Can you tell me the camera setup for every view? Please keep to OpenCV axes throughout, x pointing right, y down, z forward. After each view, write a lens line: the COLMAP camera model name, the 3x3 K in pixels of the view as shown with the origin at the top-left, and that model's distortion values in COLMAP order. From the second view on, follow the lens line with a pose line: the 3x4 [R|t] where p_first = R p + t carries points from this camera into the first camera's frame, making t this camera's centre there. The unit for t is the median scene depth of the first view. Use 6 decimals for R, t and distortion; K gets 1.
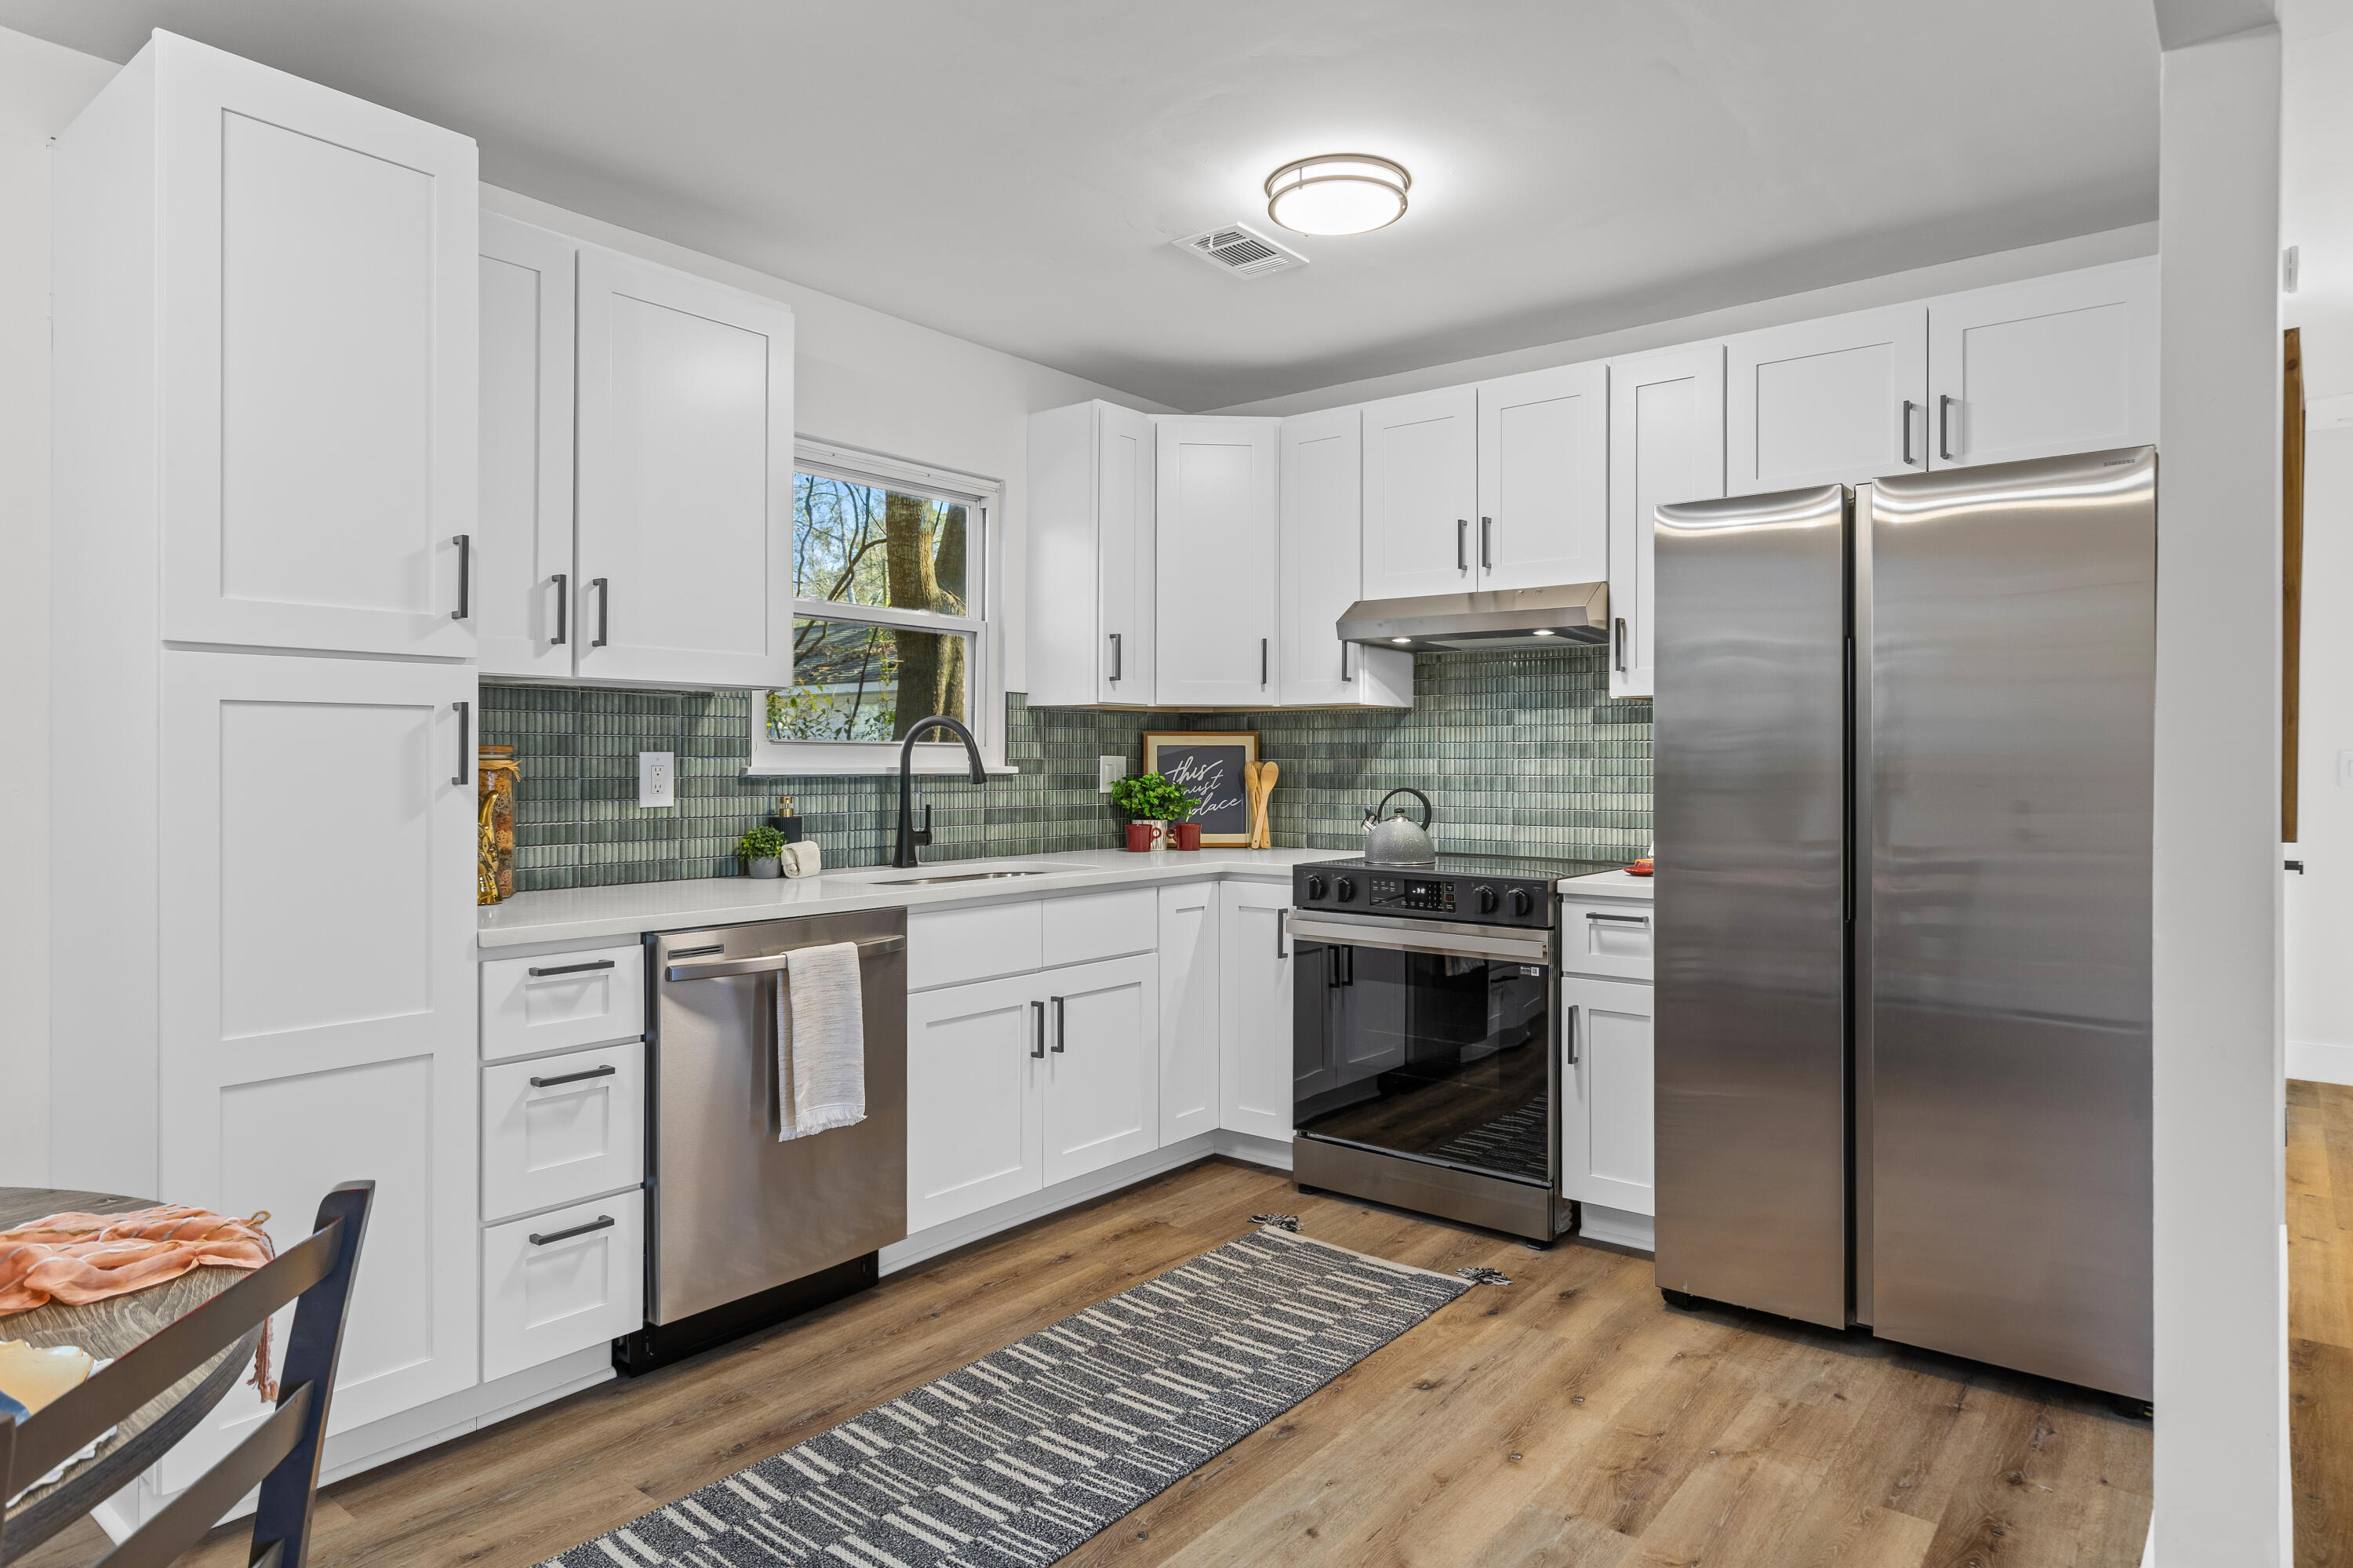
lens RADIAL K [[1377.8, 0, 1194.1], [0, 1377.8, 767.8], [0, 0, 1]] dist [0.030366, -0.000786]
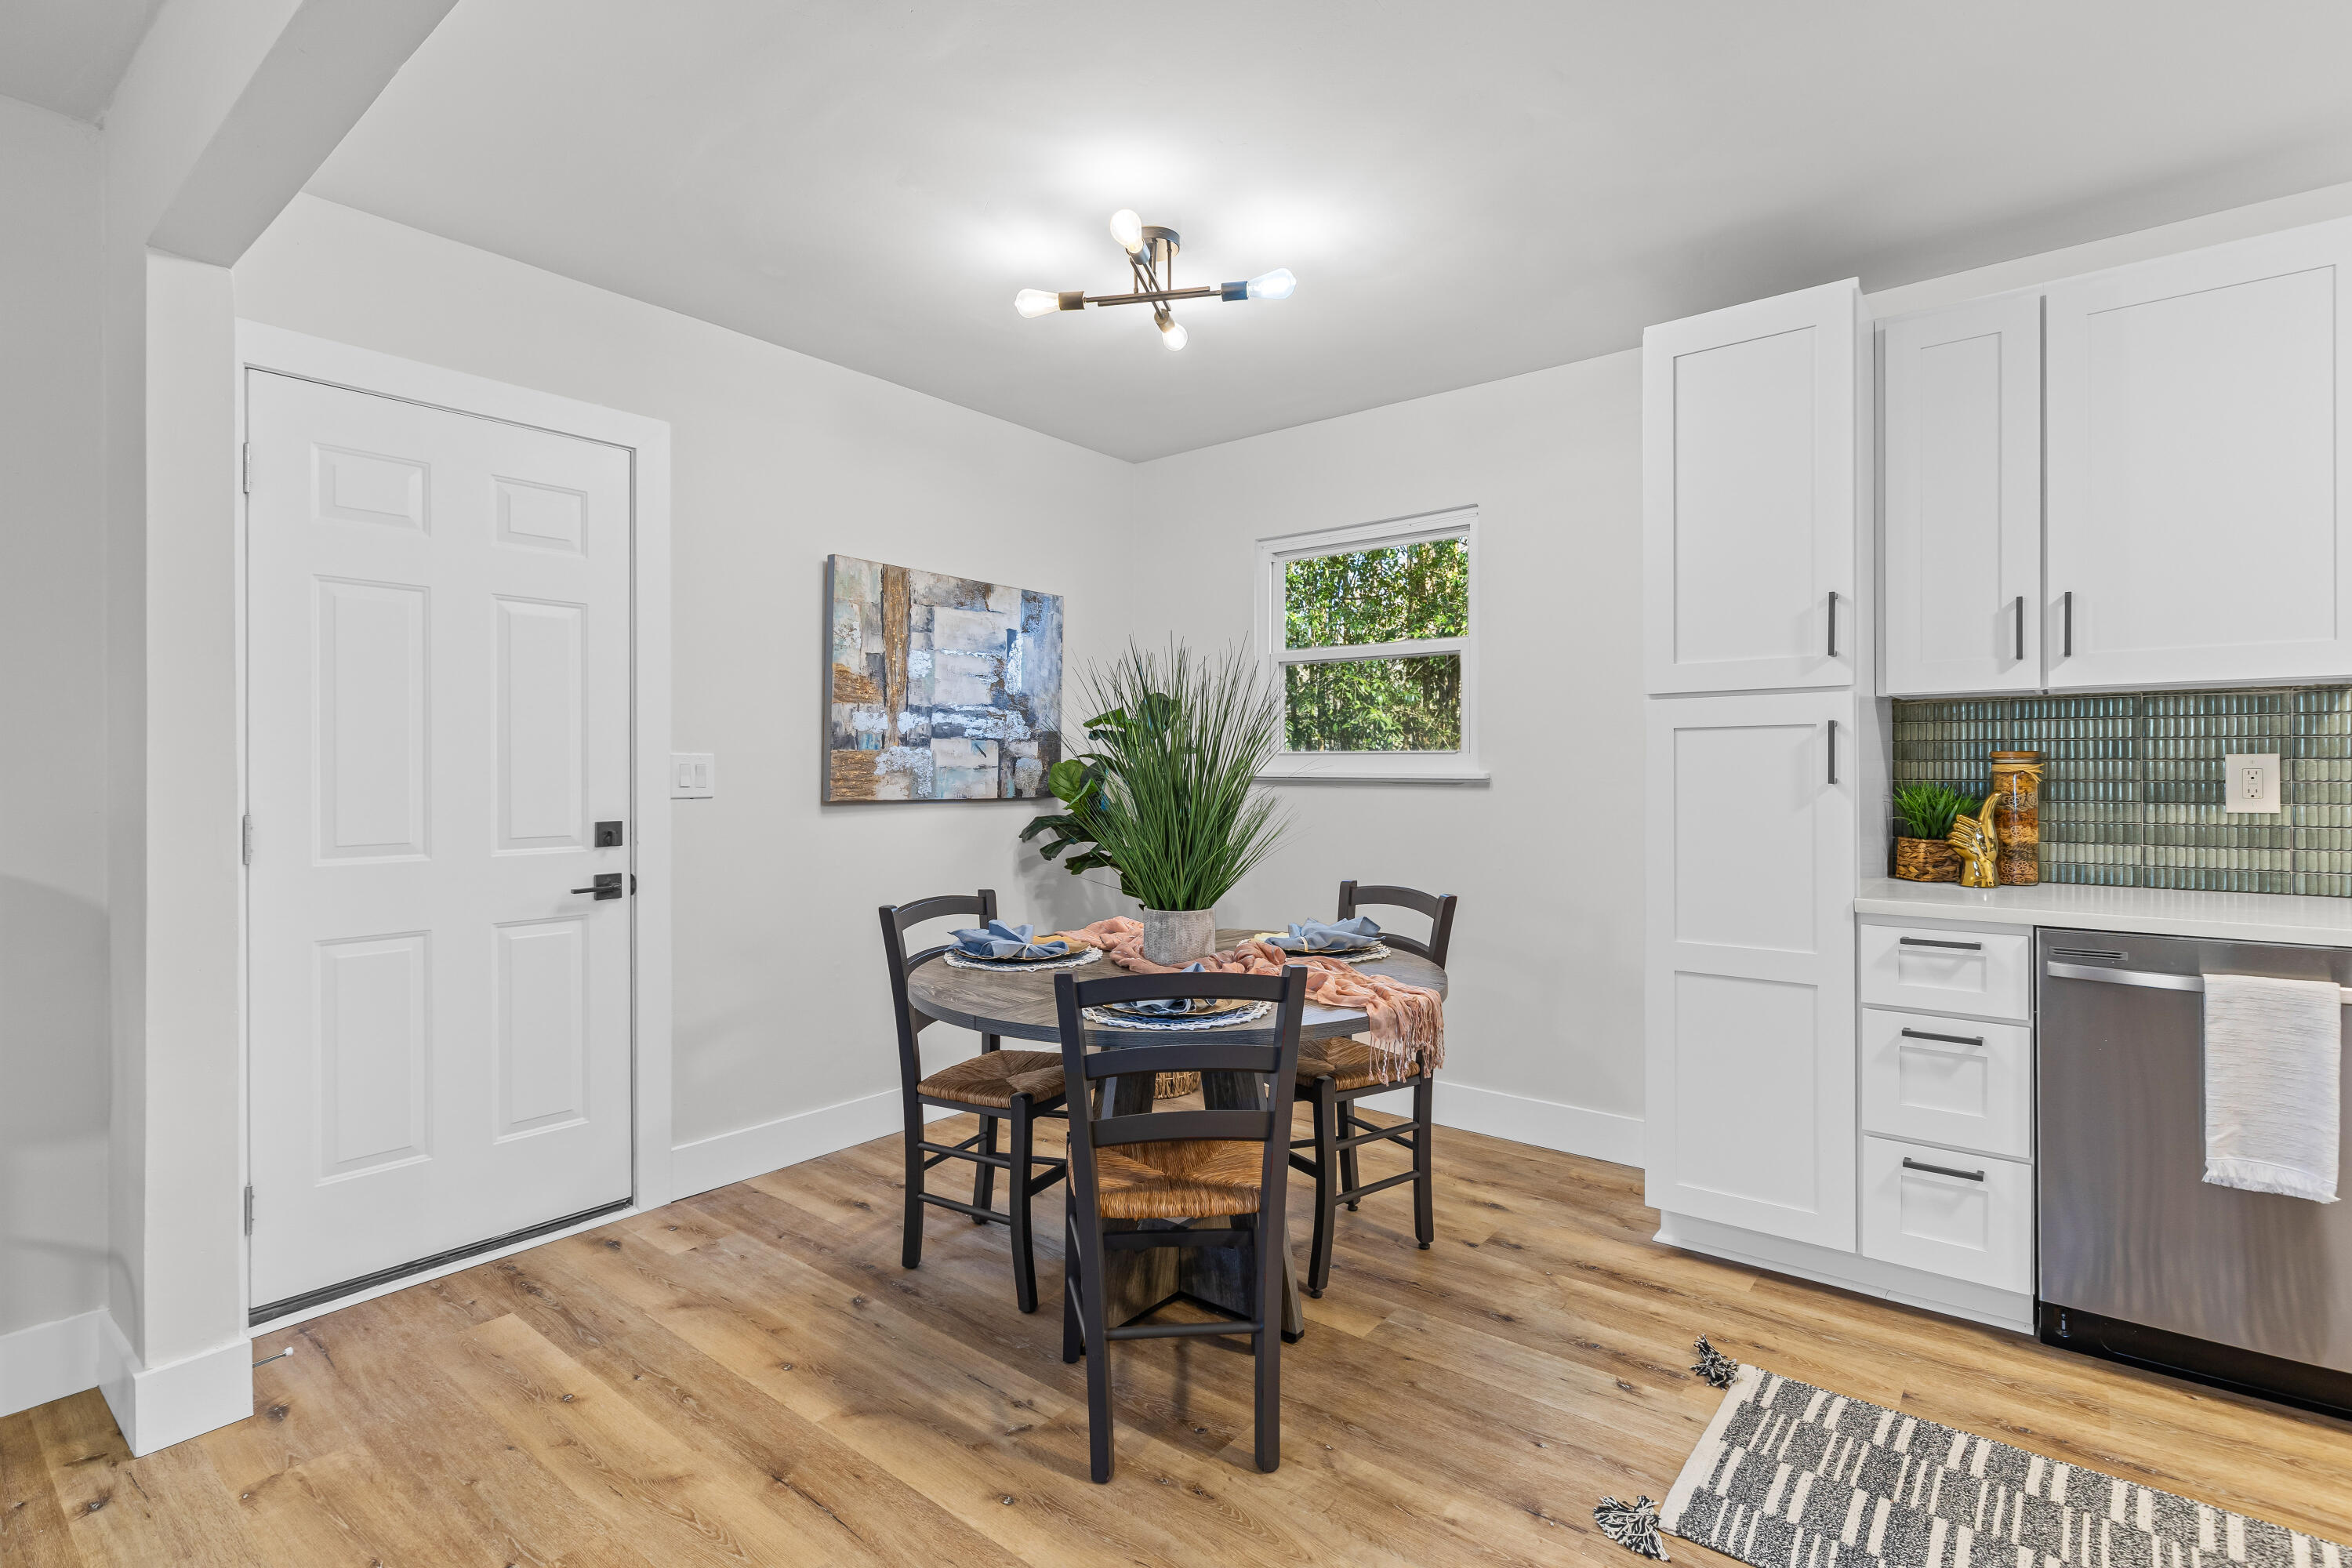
lens RADIAL K [[1119.5, 0, 1187.2], [0, 1119.5, 776.6], [0, 0, 1]] dist [0.002091, -0.000646]
pose [[0.000081, 0.005266, -0.999986, 0.466752], [-0.000638, 0.999986, 0.005266, 0.000474], [1.000000, 0.000638, 0.000085, 0.355984]]
